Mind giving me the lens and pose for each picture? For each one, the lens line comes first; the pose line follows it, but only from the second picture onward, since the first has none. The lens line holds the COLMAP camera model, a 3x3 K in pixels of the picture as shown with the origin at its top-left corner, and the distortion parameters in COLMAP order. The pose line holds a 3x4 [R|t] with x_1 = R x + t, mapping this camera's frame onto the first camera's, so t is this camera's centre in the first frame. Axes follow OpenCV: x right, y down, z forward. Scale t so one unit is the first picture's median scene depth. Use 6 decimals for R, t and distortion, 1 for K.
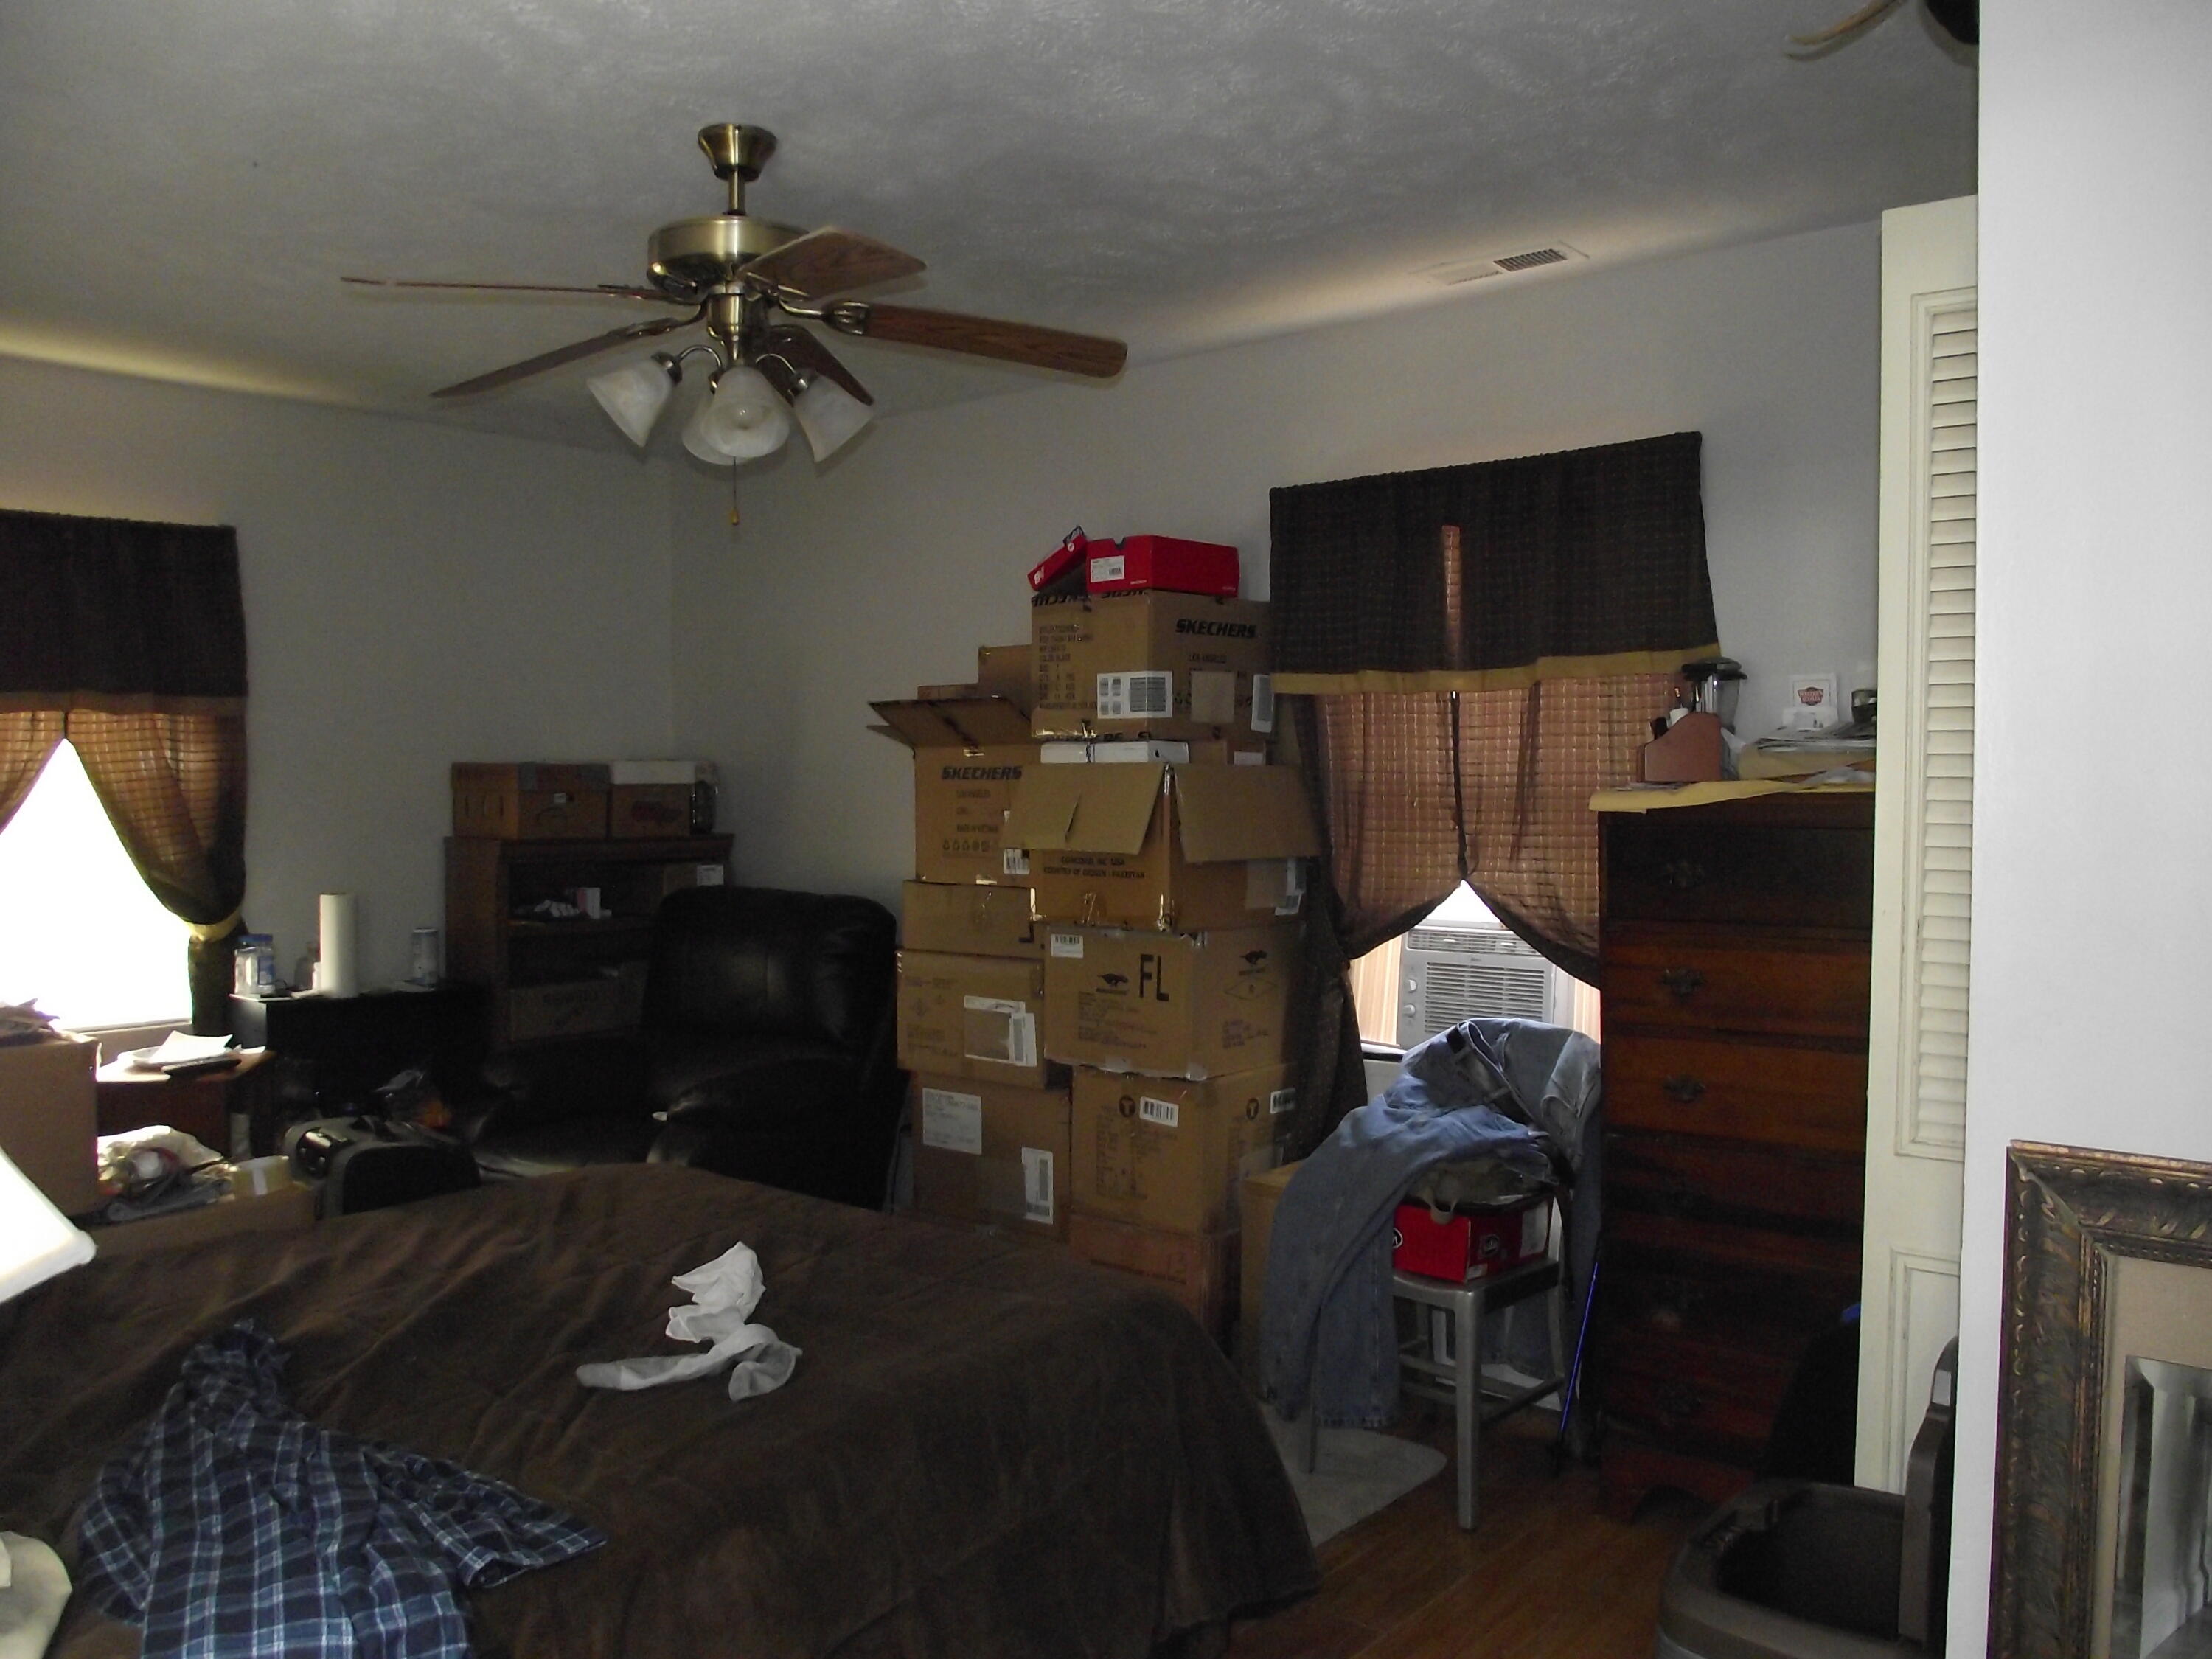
lens RADIAL K [[1721.9, 0, 1106.0], [0, 1721.9, 829.5], [0, 0, 1]] dist [-0.104607, 0.085760]
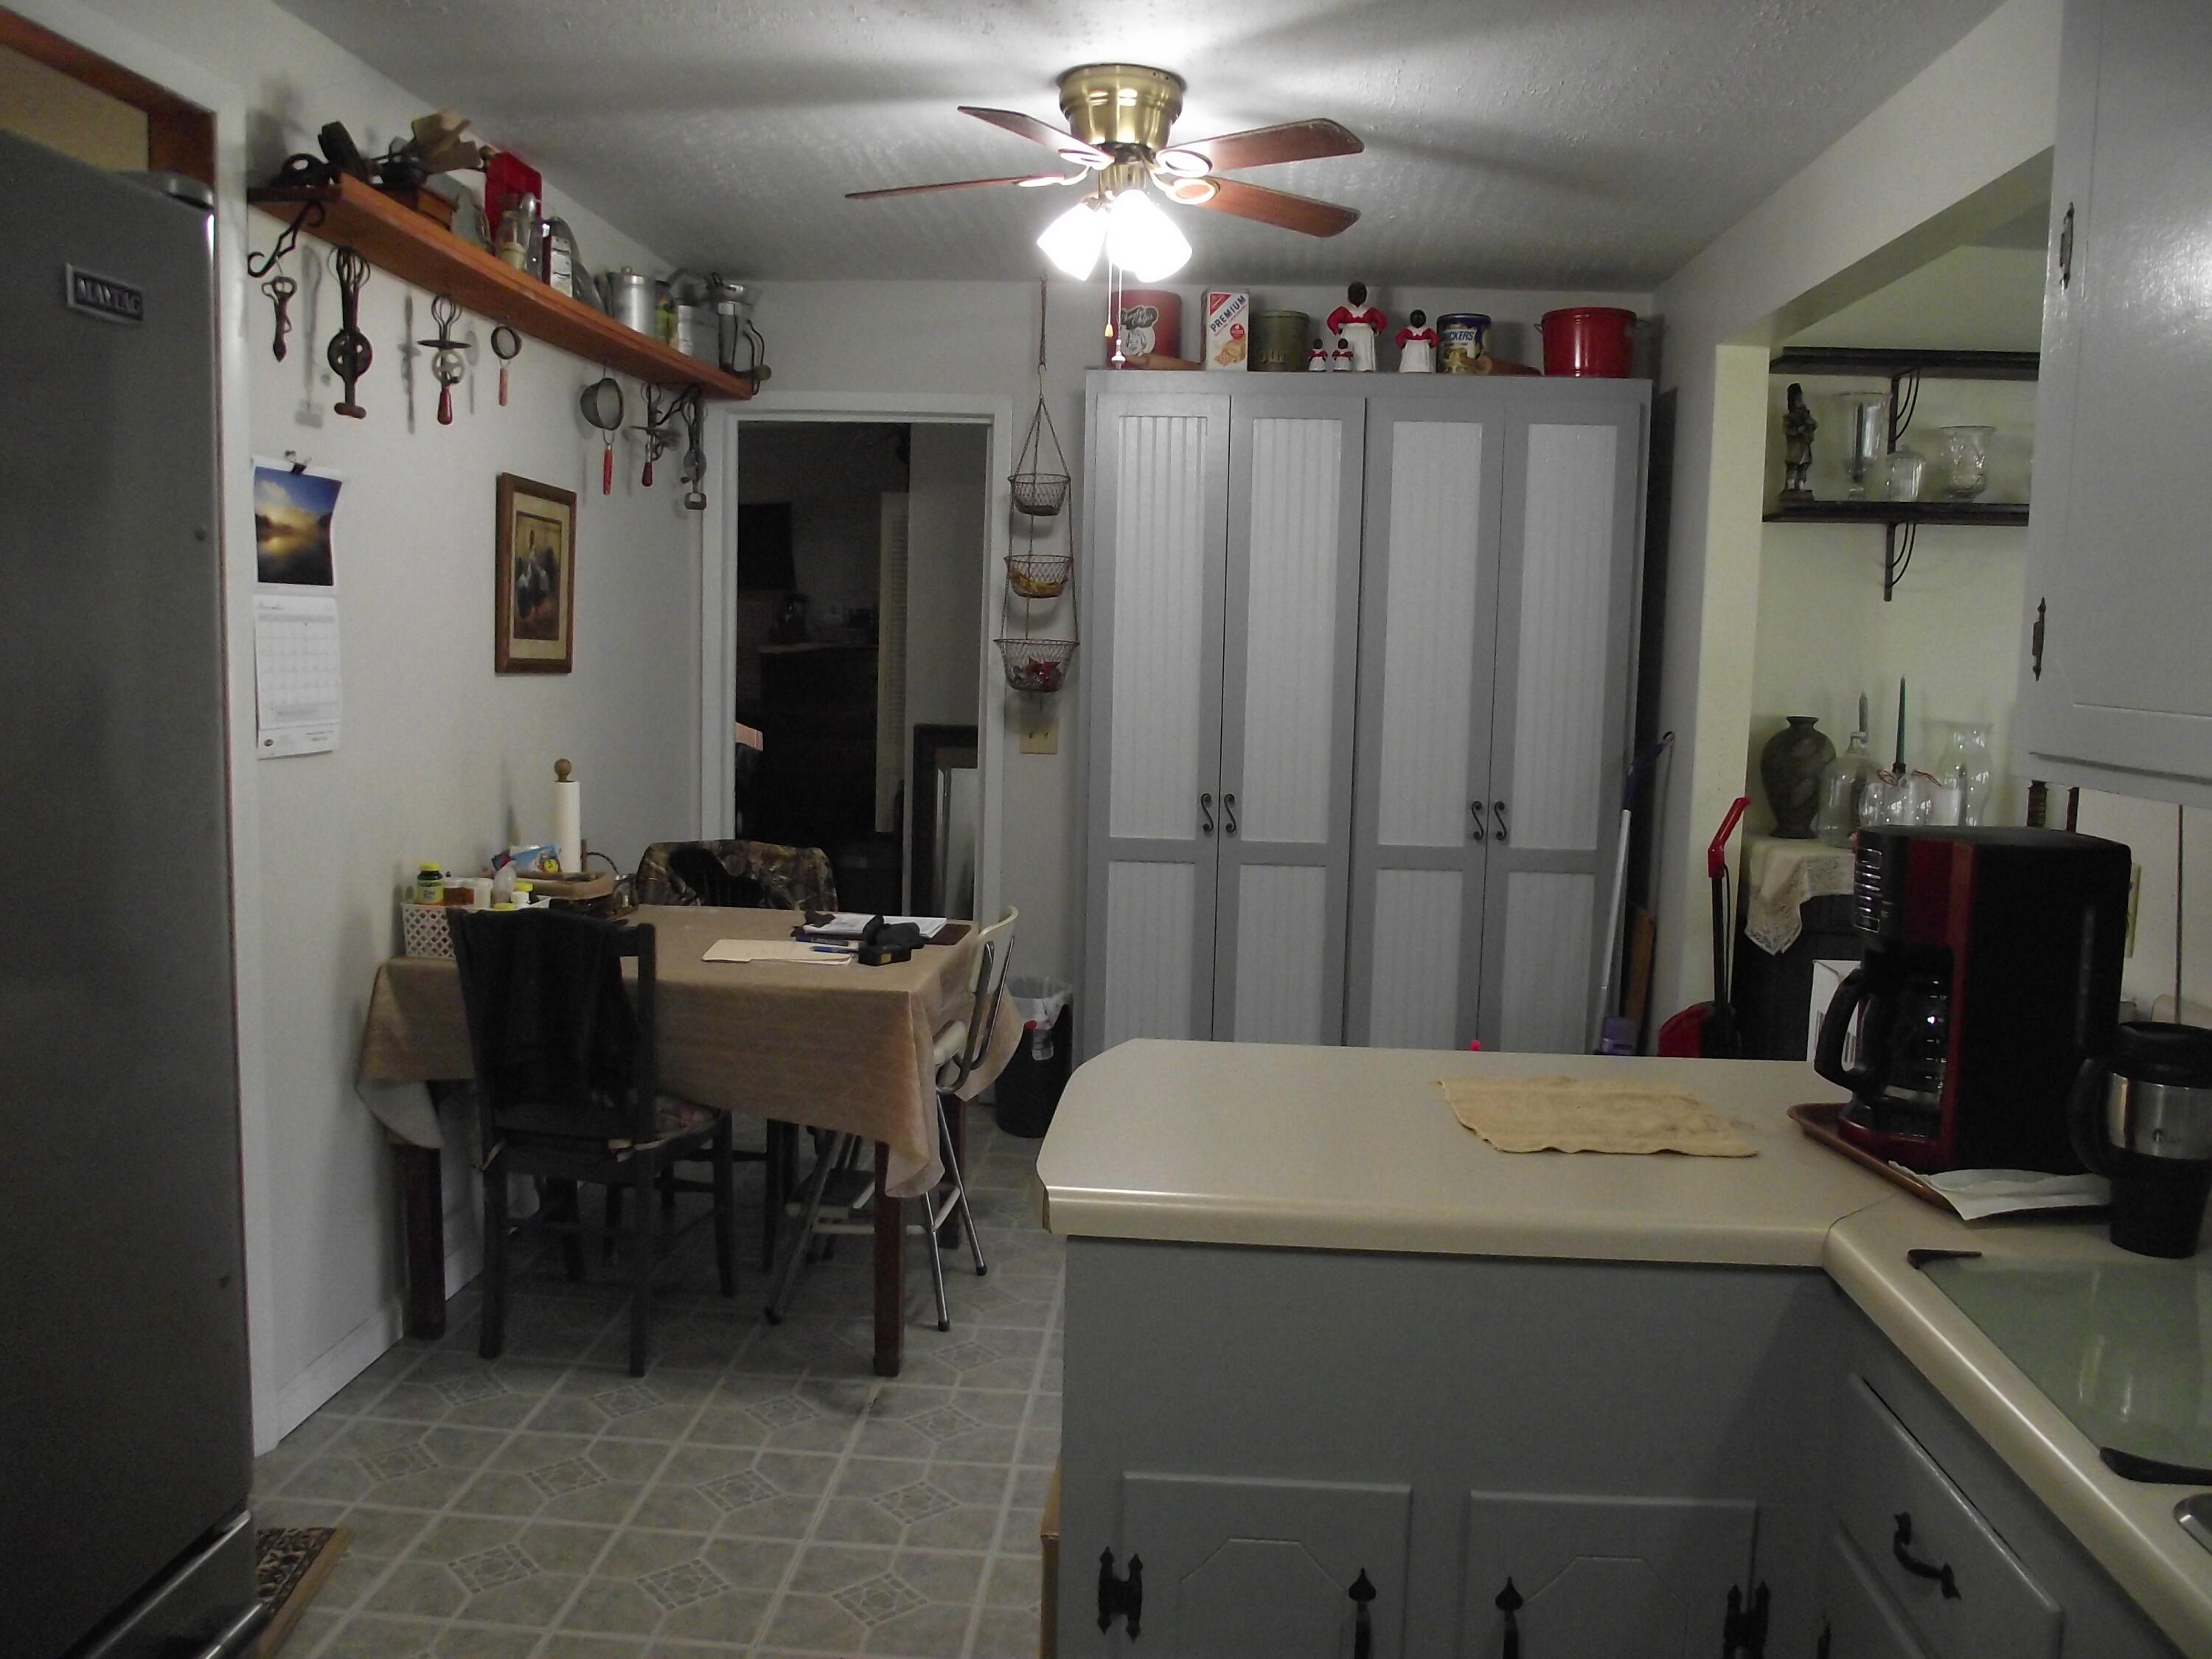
lens RADIAL K [[1721.9, 0, 1106.0], [0, 1721.9, 829.5], [0, 0, 1]] dist [-0.104607, 0.085760]
pose [[0.805022, -0.040376, 0.591870, -0.835308], [-0.003390, 0.997352, 0.072648, 0.065924], [-0.593236, -0.060490, 0.802753, -1.409982]]
